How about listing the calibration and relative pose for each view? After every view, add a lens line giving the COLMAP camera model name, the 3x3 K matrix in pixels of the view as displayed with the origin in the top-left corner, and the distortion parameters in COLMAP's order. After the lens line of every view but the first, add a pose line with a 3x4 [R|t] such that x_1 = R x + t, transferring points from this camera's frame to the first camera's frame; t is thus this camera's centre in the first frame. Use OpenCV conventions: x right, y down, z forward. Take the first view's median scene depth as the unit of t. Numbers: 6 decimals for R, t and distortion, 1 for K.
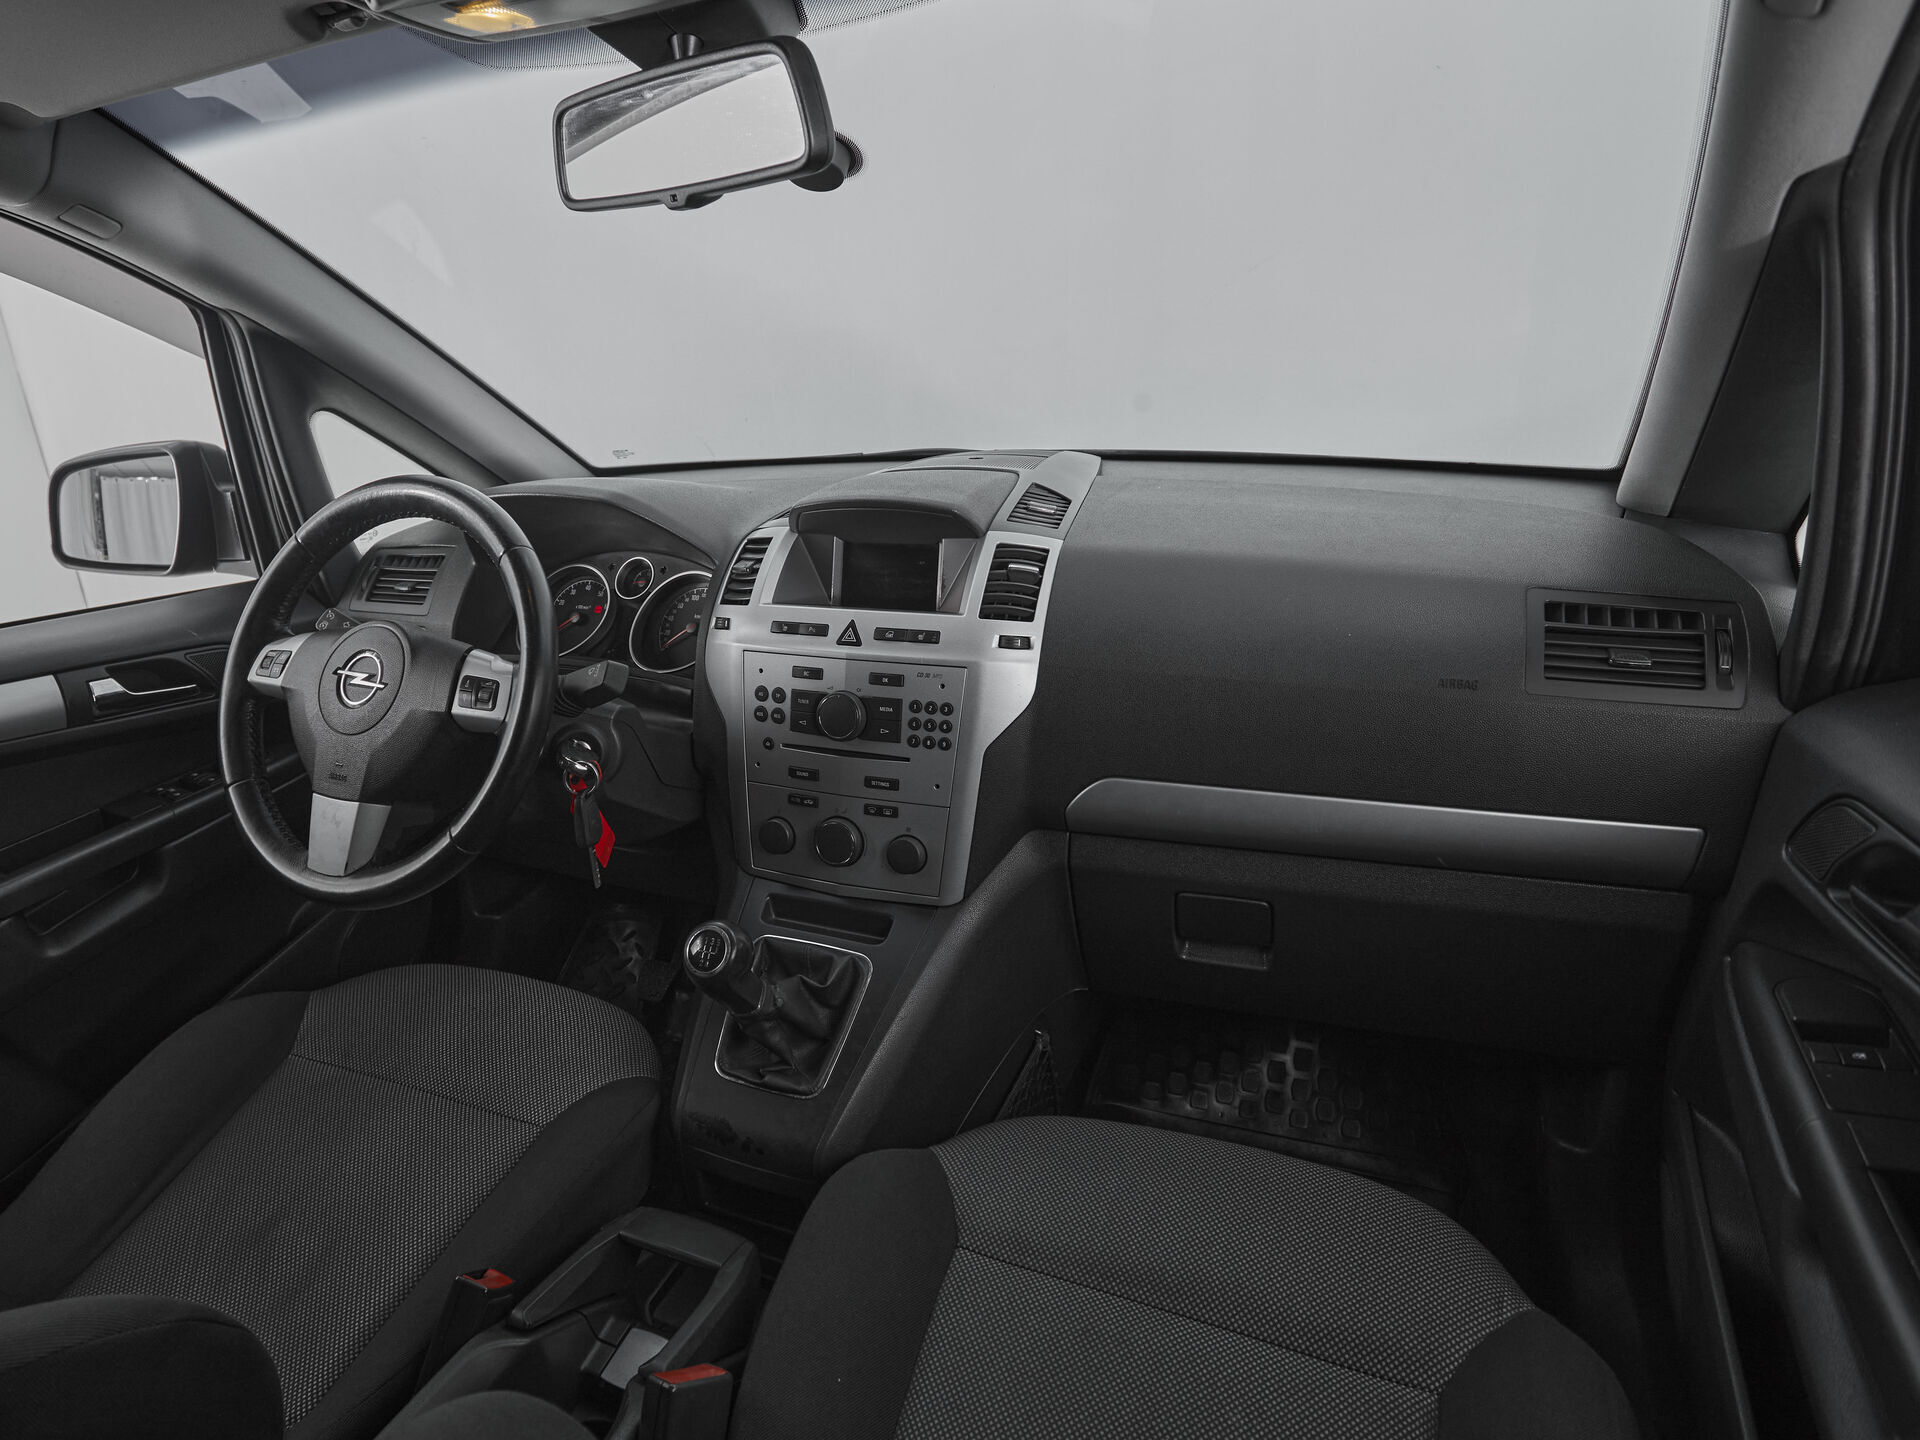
lens RADIAL K [[1023.8, 0, 899.5], [0, 1023.8, 616.4], [0, 0, 1]] dist [-0.000874, 0.000090]
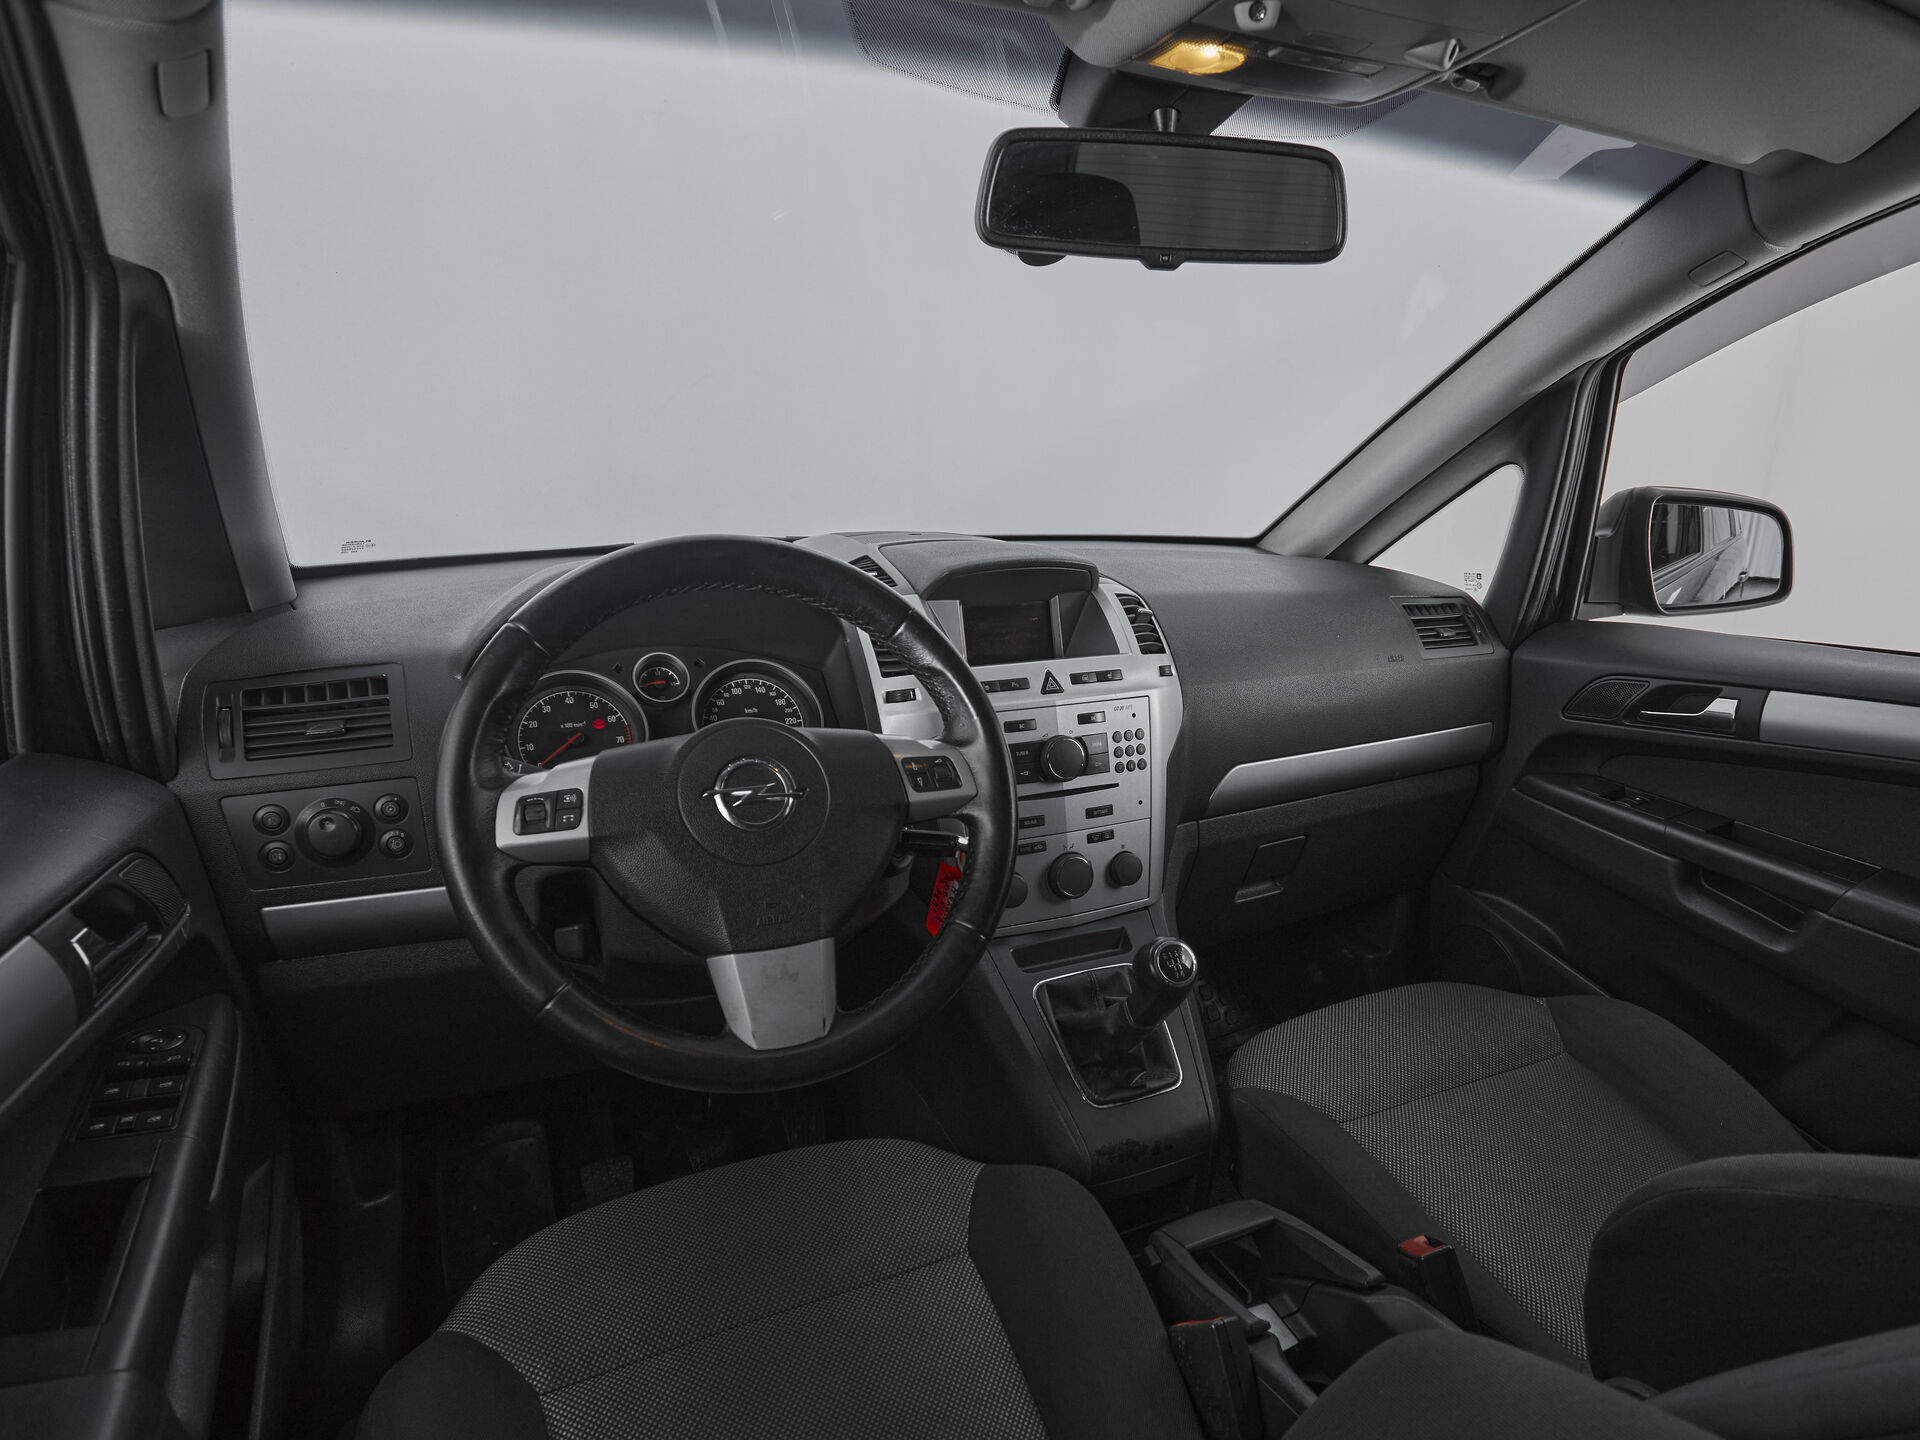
lens RADIAL K [[1014.4, 0, 960.0], [0, 1014.4, 720.0], [0, 0, 1]] dist [0.004422, 0.000536]
pose [[0.699934, -0.133109, 0.701694, -0.879971], [0.145348, 0.988466, 0.042526, -0.003482], [-0.699262, 0.072224, 0.711208, 0.316842]]
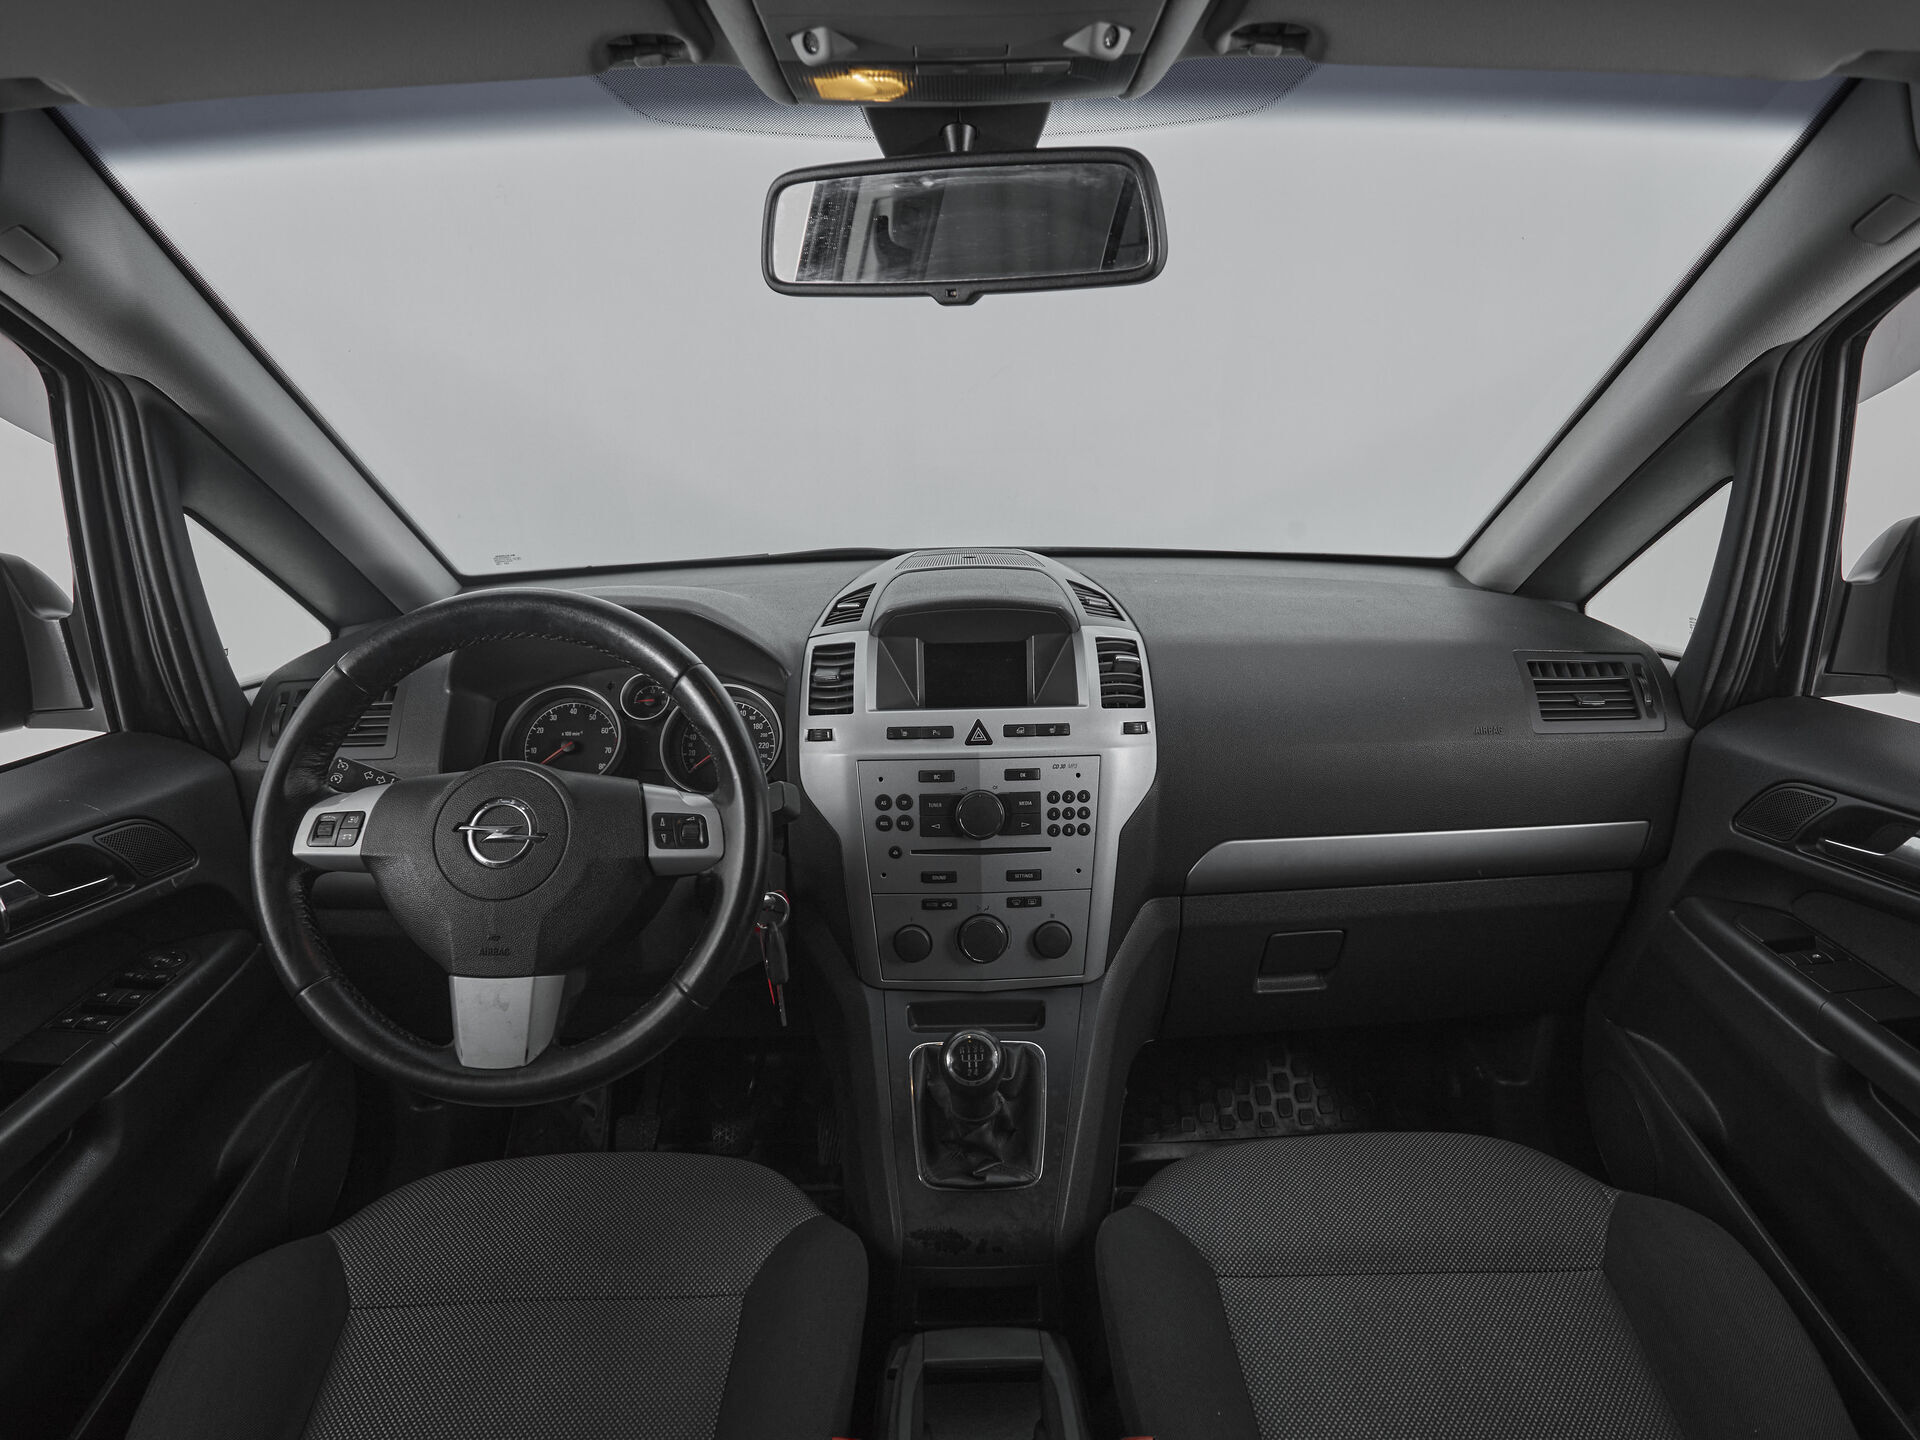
lens RADIAL K [[1023.8, 0, 957.9], [0, 1023.8, 734.3], [0, 0, 1]] dist [-0.000491, -0.000629]
pose [[0.921514, -0.082800, 0.379417, -0.457299], [0.075236, 0.996560, 0.034748, -0.018897], [-0.380989, -0.003475, 0.924573, 0.073978]]
